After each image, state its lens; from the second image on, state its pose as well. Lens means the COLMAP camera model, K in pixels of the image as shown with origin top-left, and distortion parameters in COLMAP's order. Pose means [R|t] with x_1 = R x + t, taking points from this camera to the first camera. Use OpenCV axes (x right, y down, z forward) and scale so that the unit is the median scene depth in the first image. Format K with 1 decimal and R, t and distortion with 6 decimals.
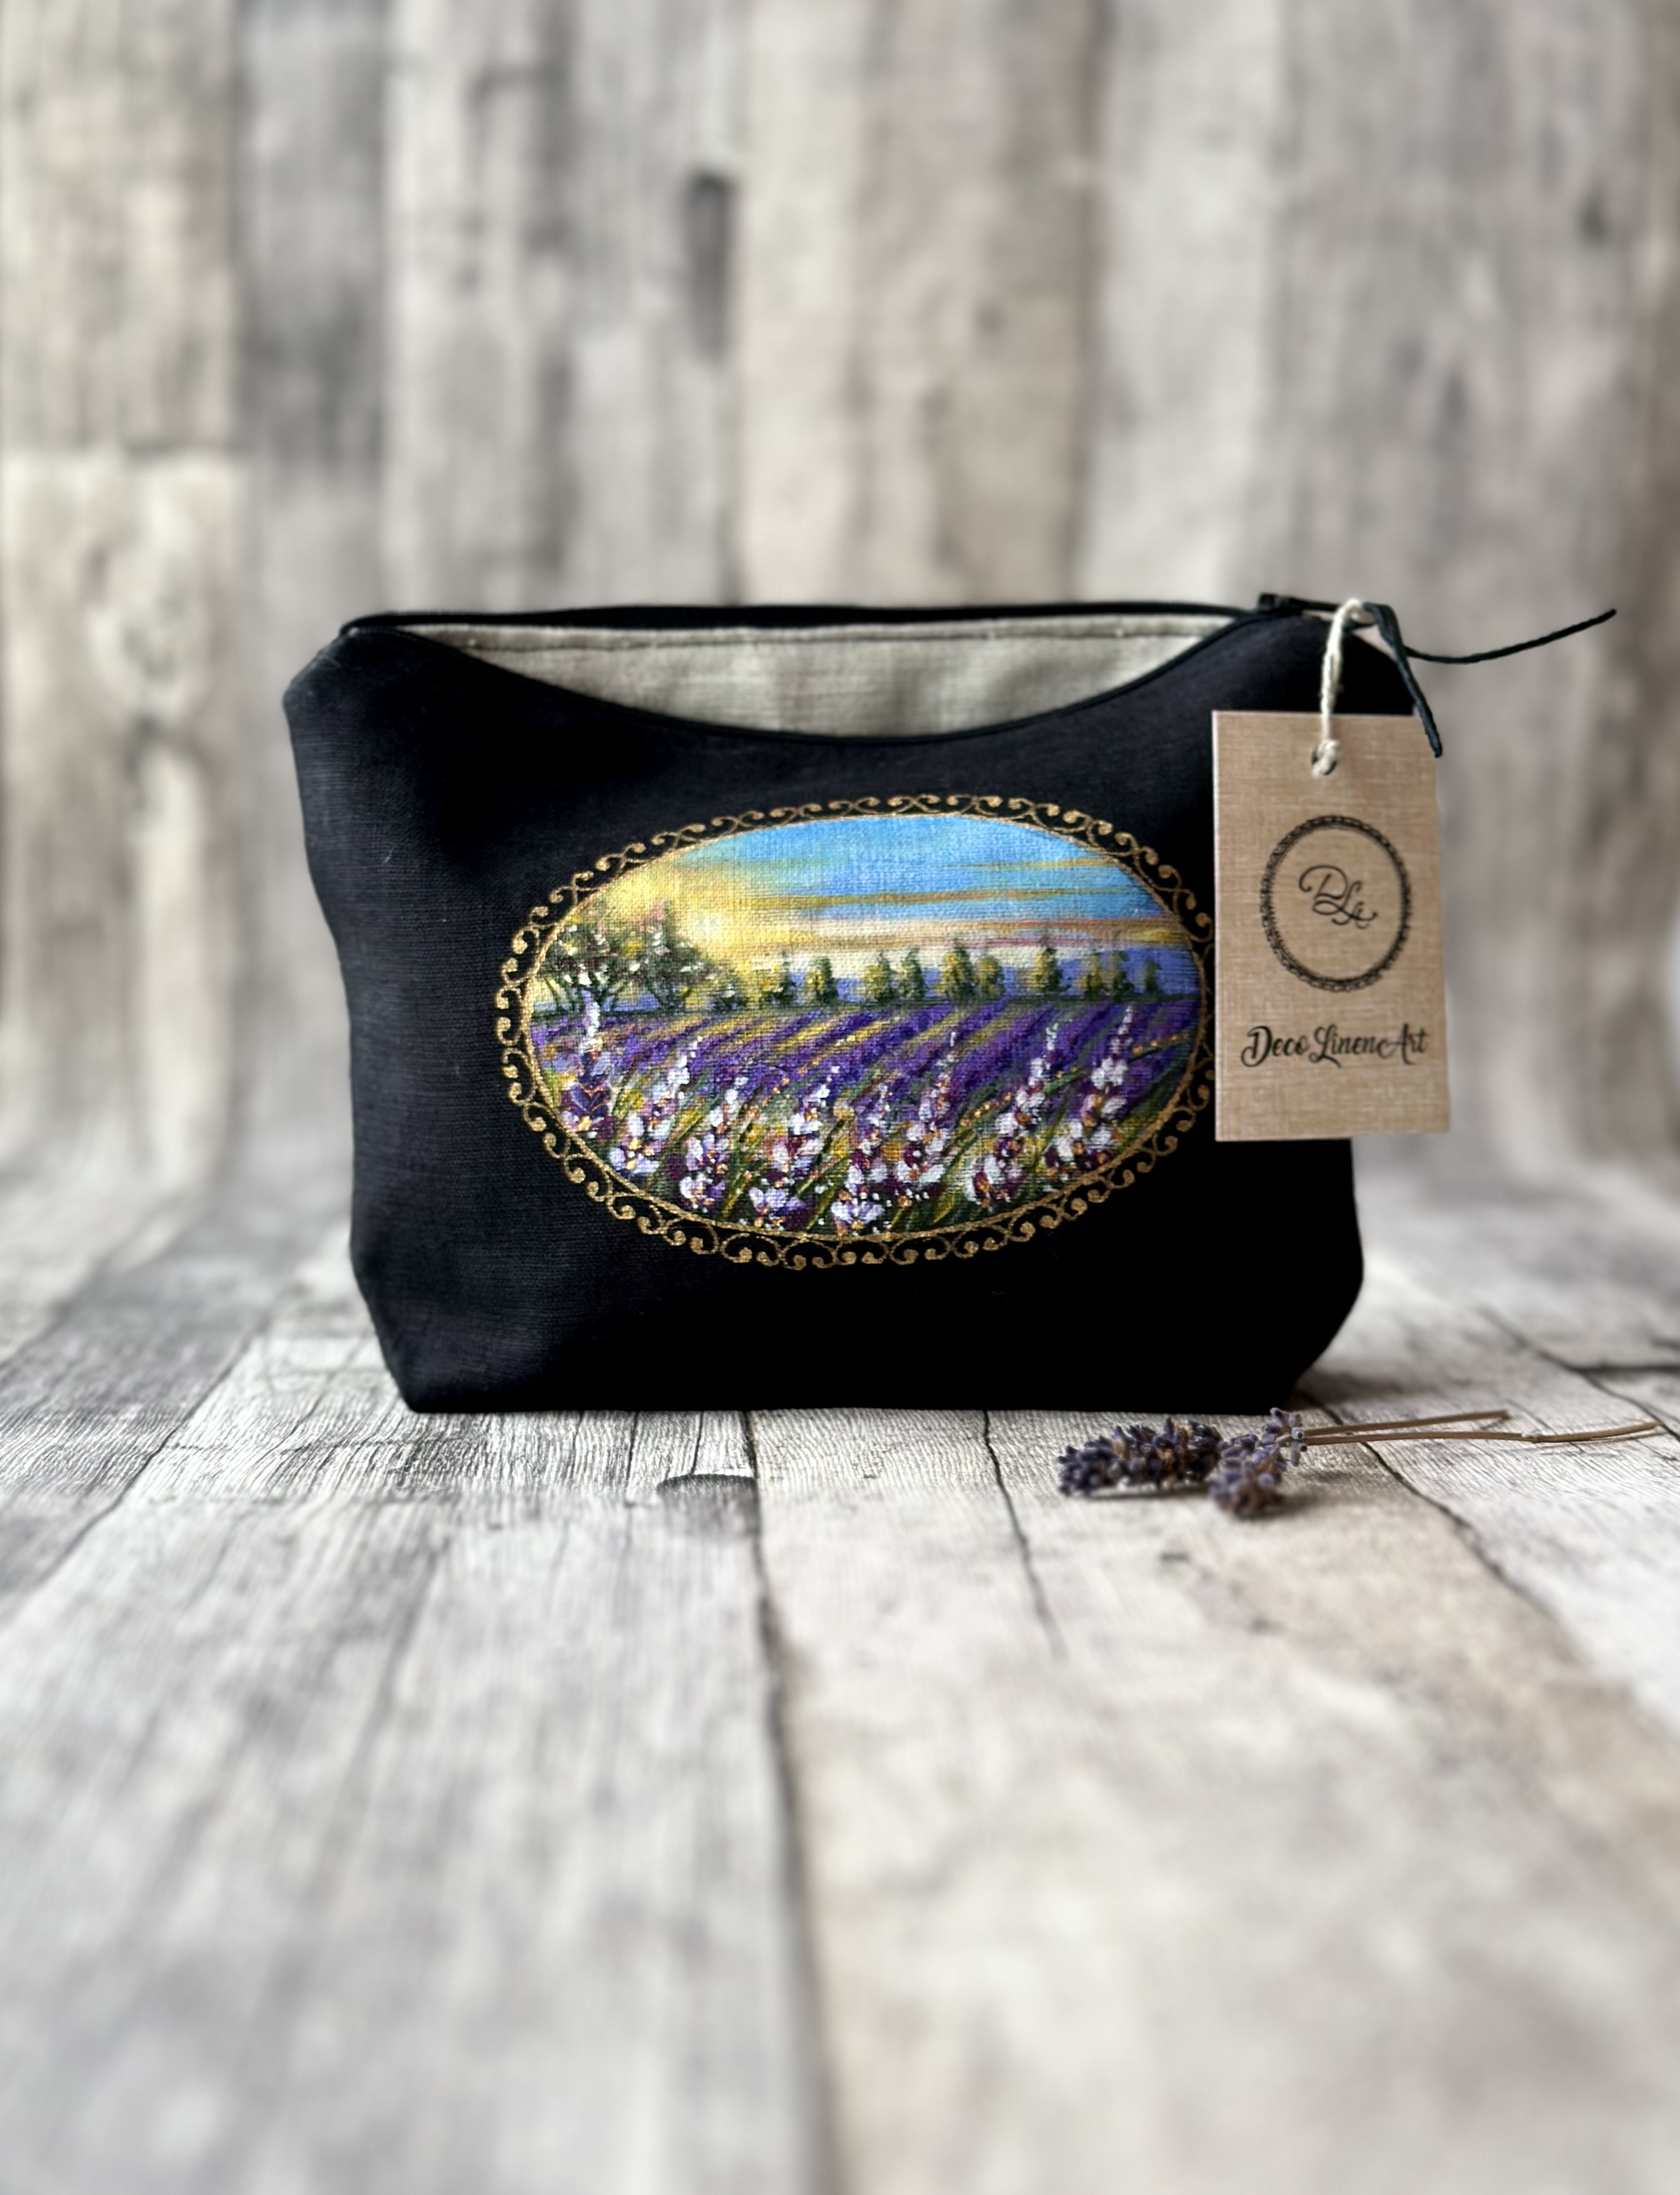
lens RADIAL K [[3309.2, 0, 831.4], [0, 3309.2, 1170.1], [0, 0, 1]] dist [0.144193, -0.116221]
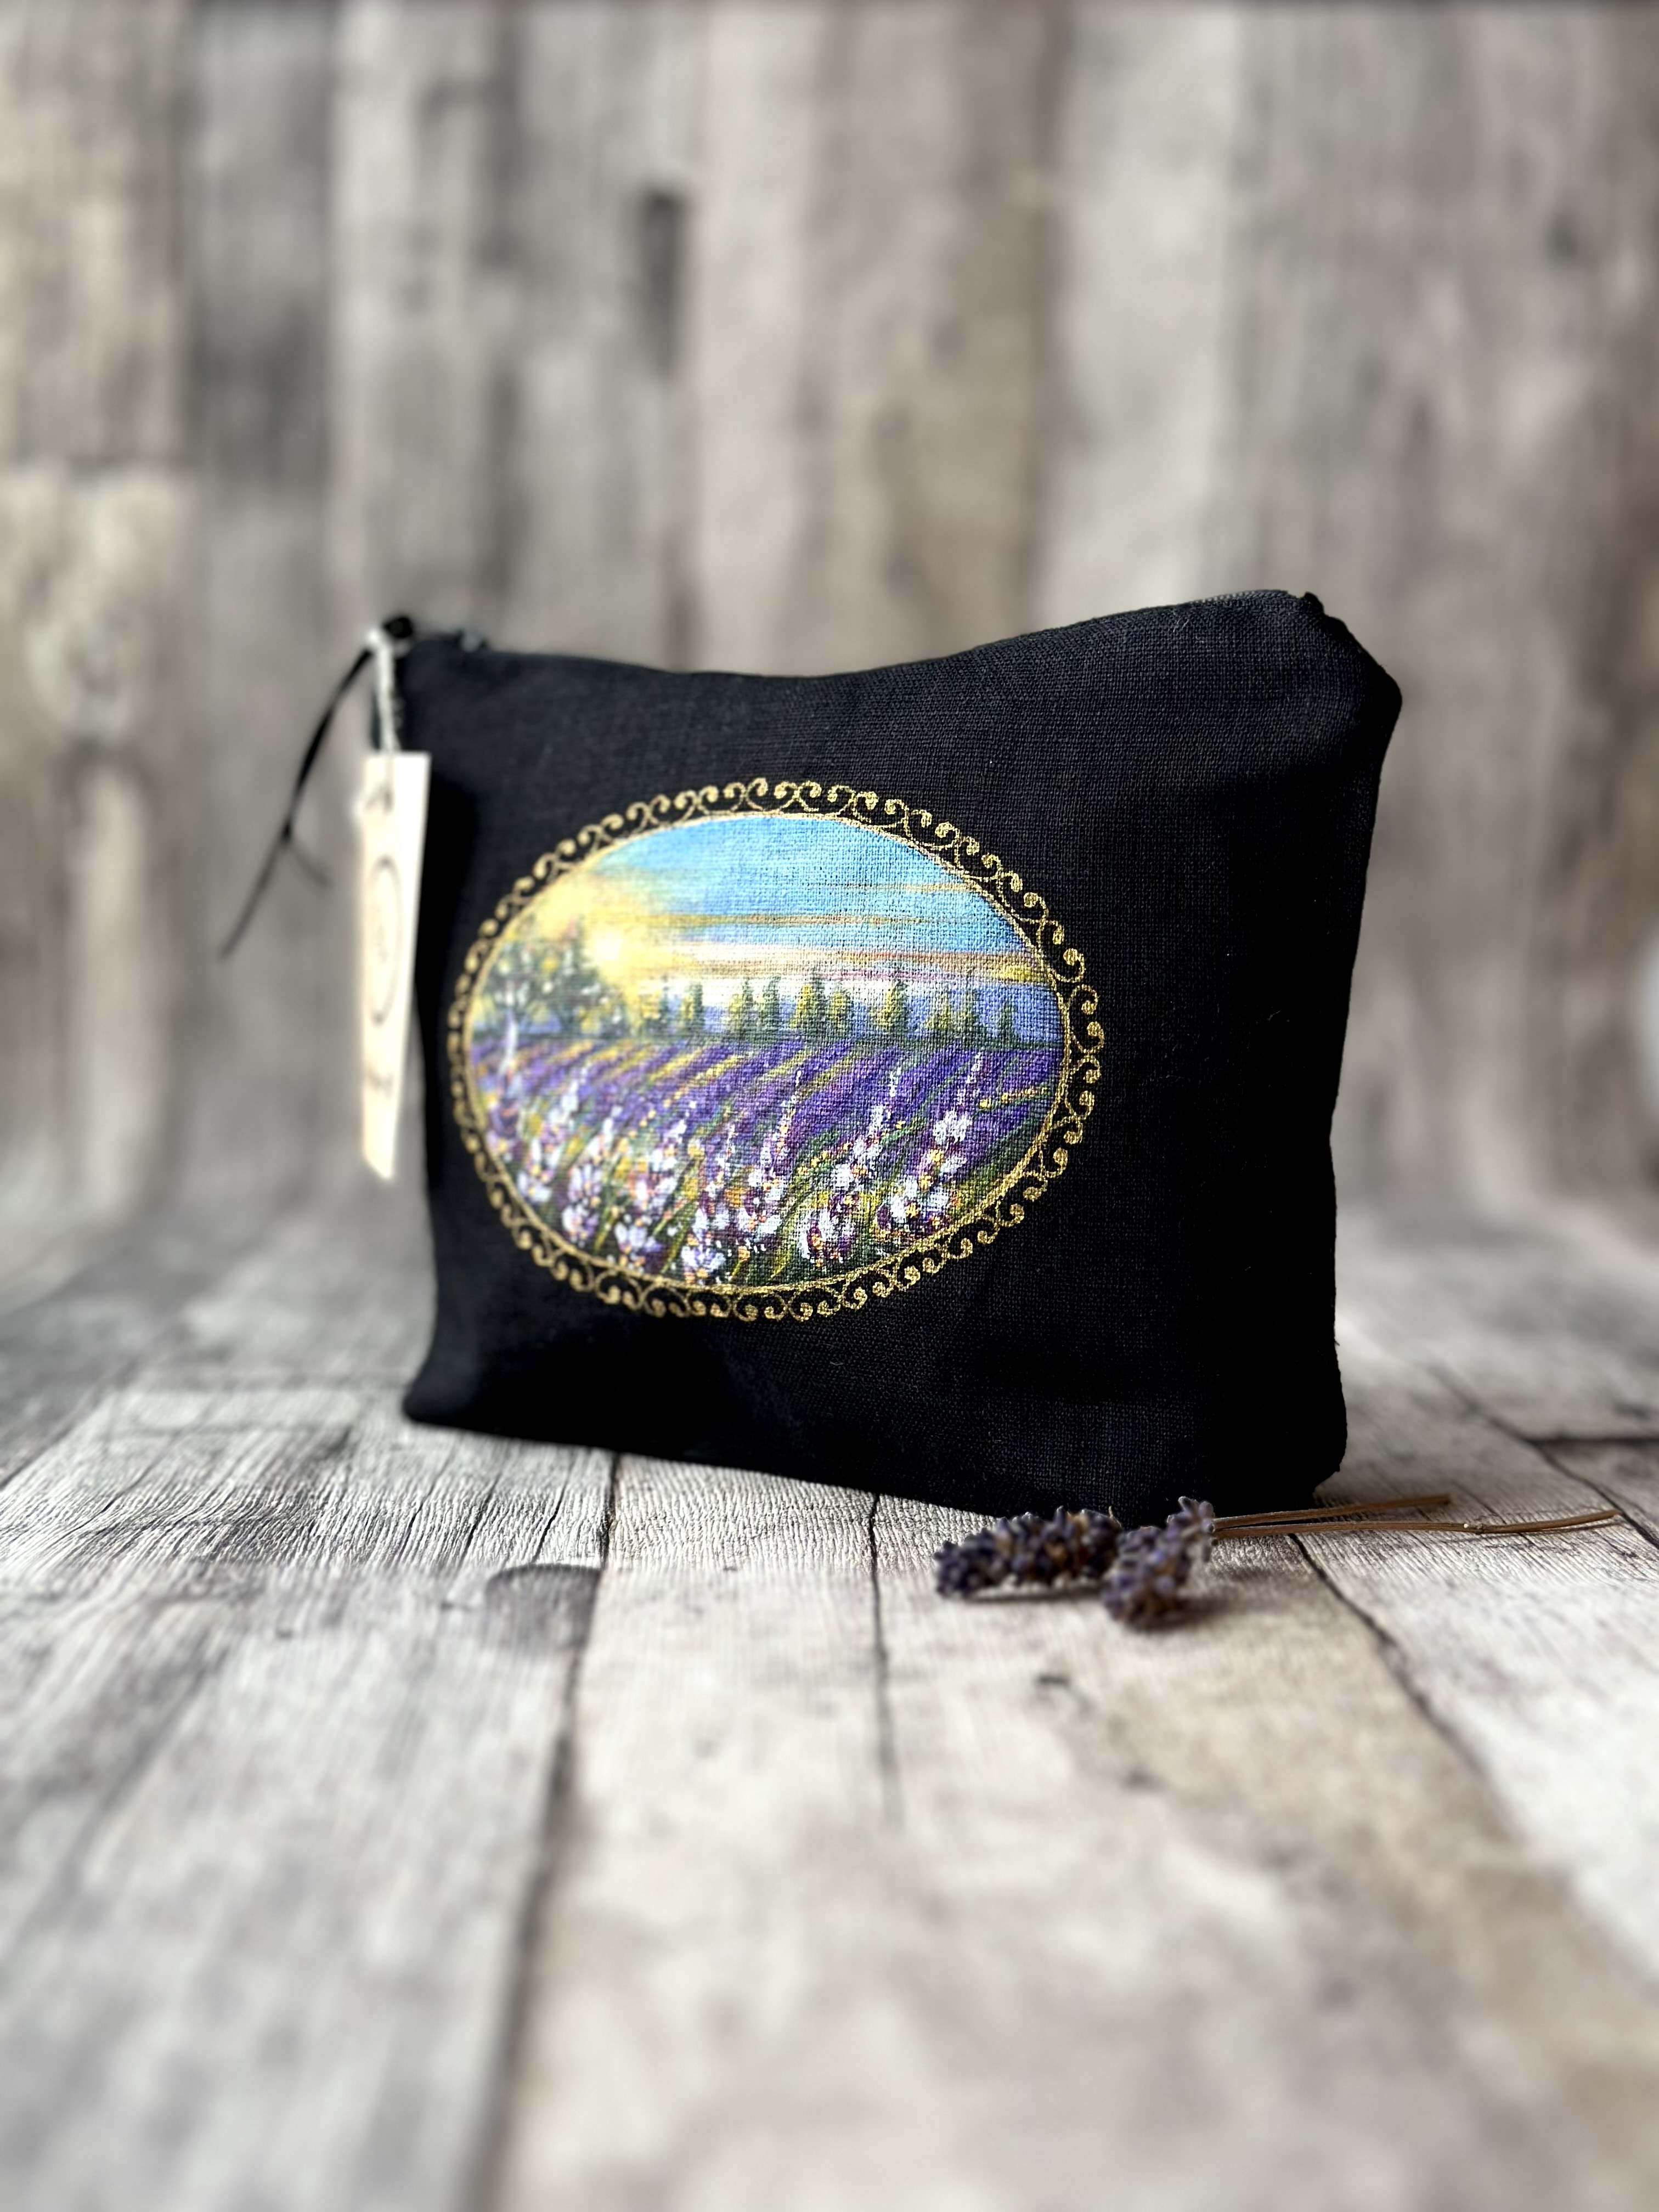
lens RADIAL K [[3077.3, 0, 818.4], [0, 3077.3, 1097.8], [0, 0, 1]] dist [0.200844, -0.437144]
pose [[0.999832, 0.007468, -0.016715, 0.048773], [-0.007888, 0.999651, -0.025211, -0.013854], [0.016521, 0.025338, 0.999542, 0.163058]]
